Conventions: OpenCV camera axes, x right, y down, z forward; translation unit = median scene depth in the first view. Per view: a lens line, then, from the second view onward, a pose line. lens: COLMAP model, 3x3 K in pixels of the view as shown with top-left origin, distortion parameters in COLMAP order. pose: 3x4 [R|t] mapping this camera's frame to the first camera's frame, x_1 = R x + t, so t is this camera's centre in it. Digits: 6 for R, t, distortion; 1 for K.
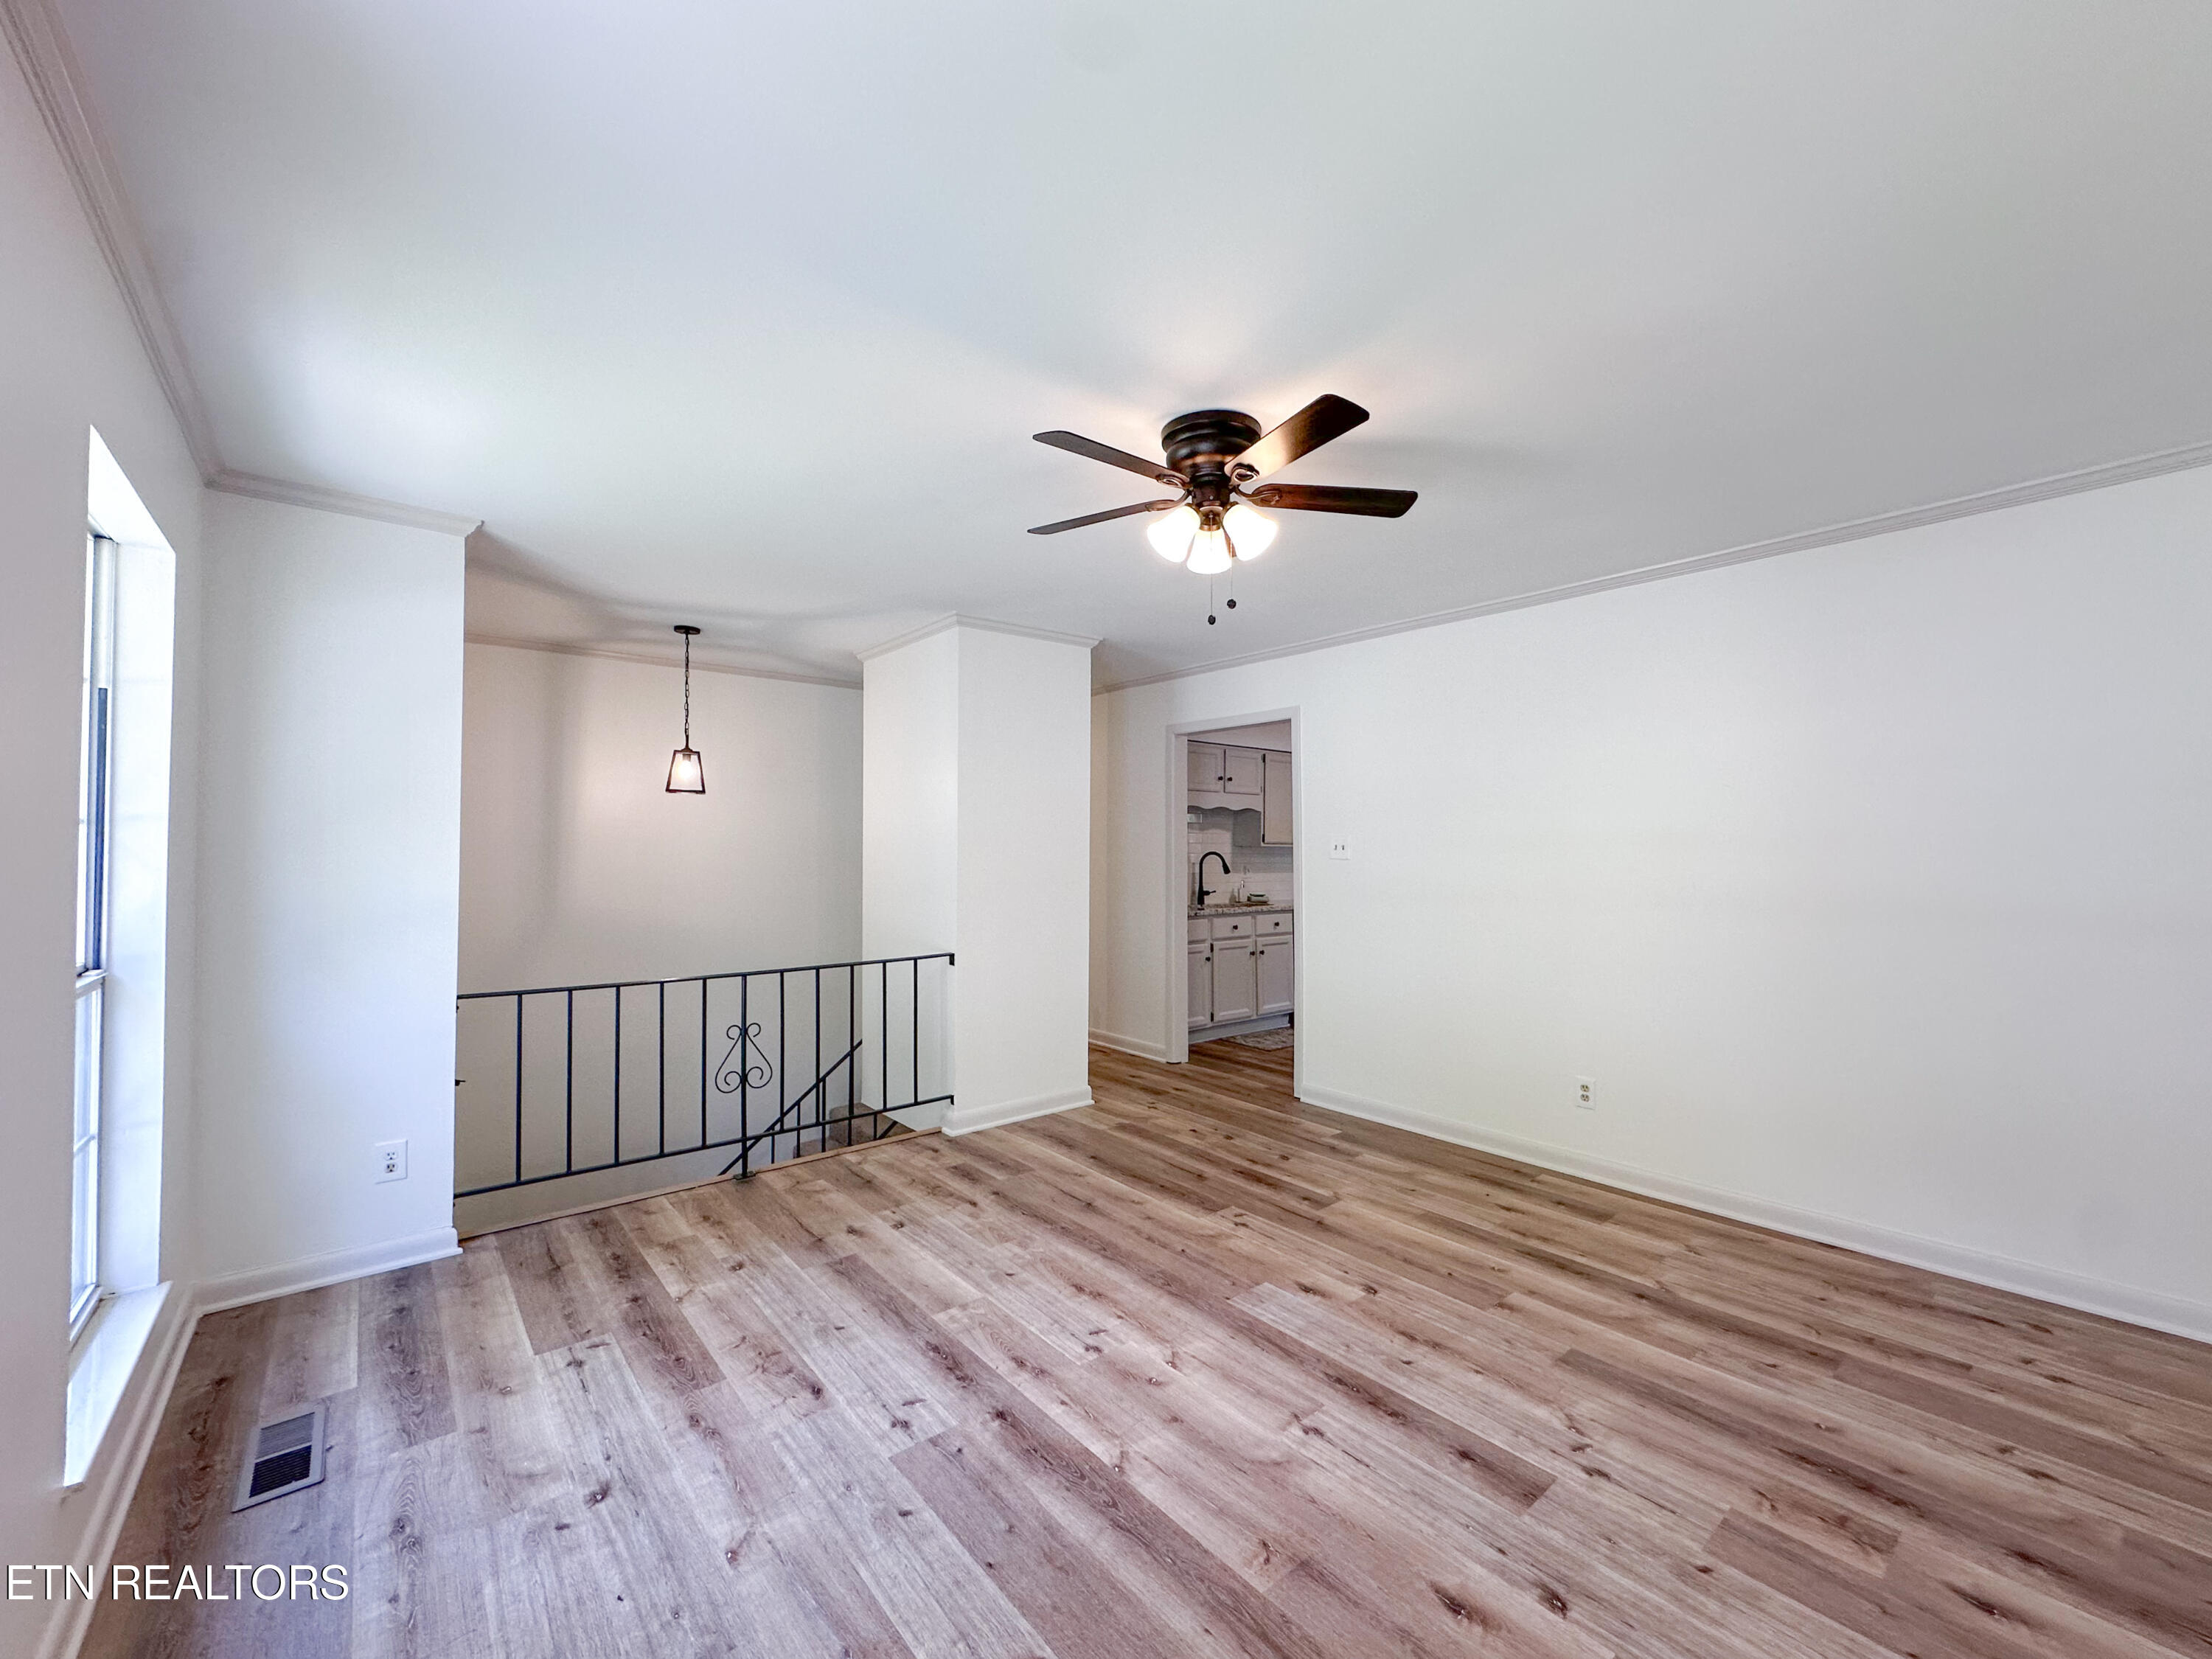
lens RADIAL K [[898.4, 0, 1099.1], [0, 898.4, 835.2], [0, 0, 1]] dist [-0.004247, 0.000756]
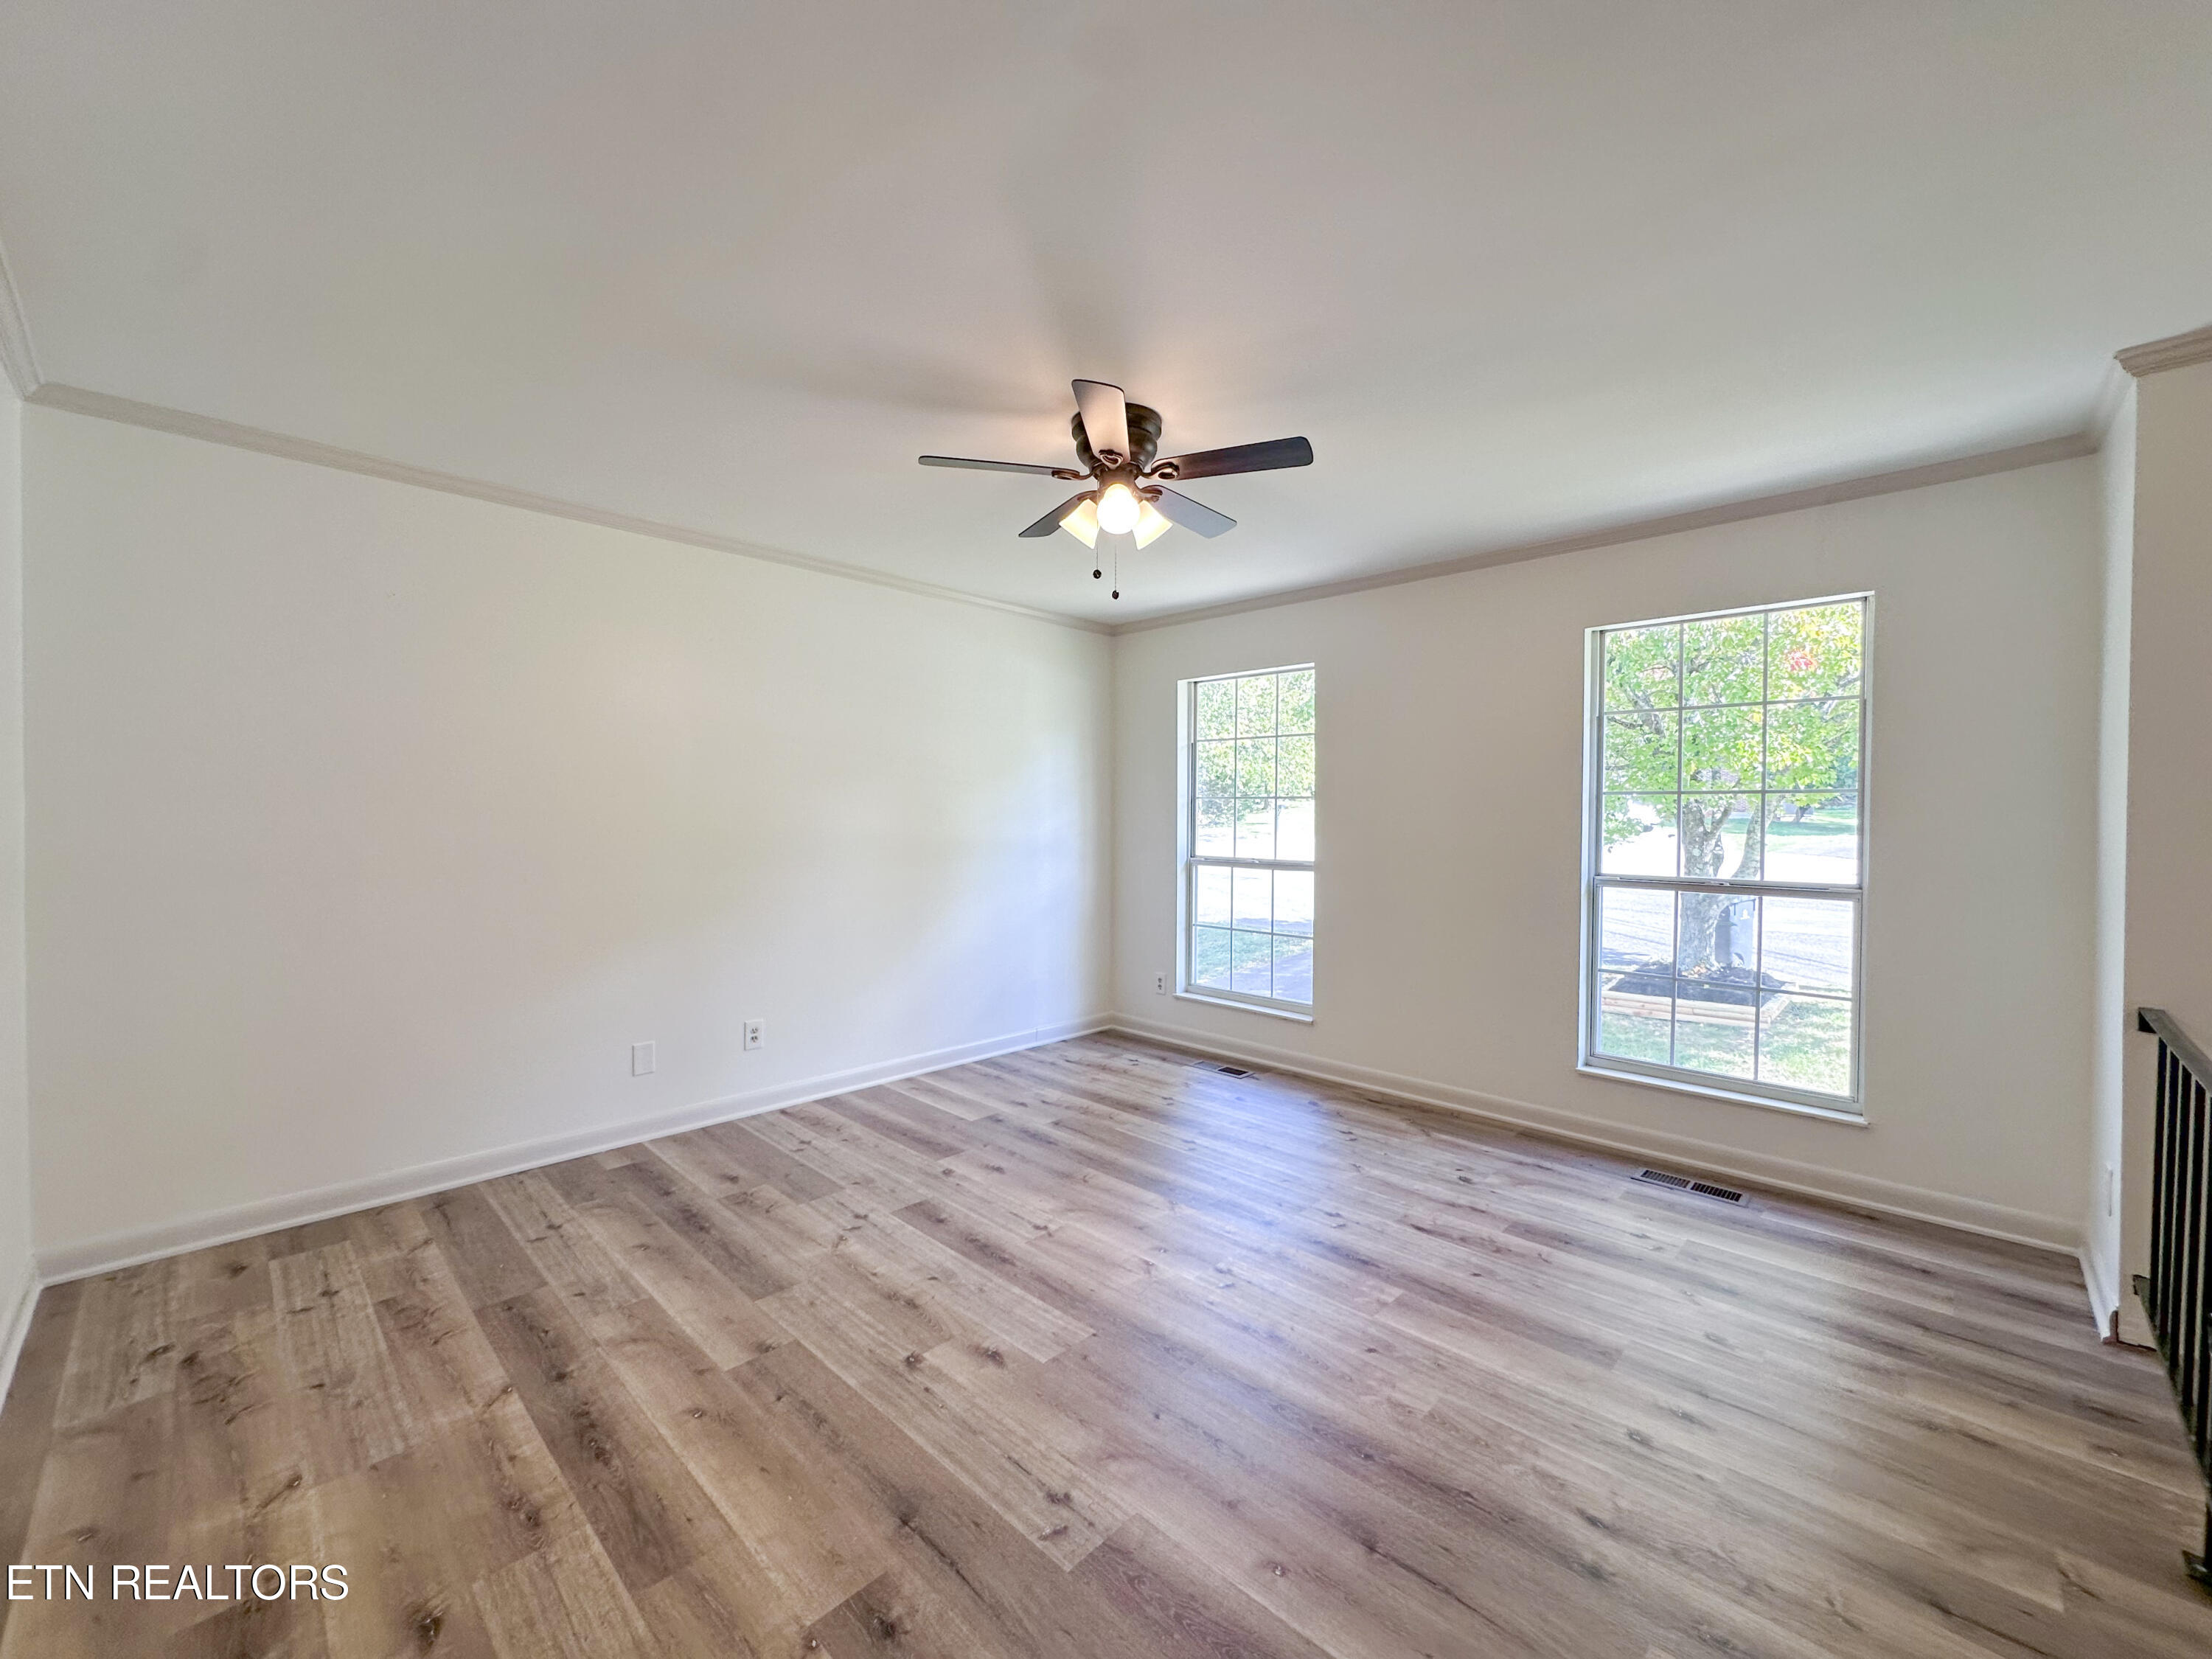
lens RADIAL K [[898.4, 0, 1108.4], [0, 898.4, 828.5], [0, 0, 1]] dist [-0.004247, 0.000756]
pose [[-0.993151, -0.002675, -0.116804, 0.279098], [-0.003028, 0.999991, 0.002838, 0.047128], [0.116795, 0.003172, -0.993151, 2.227530]]
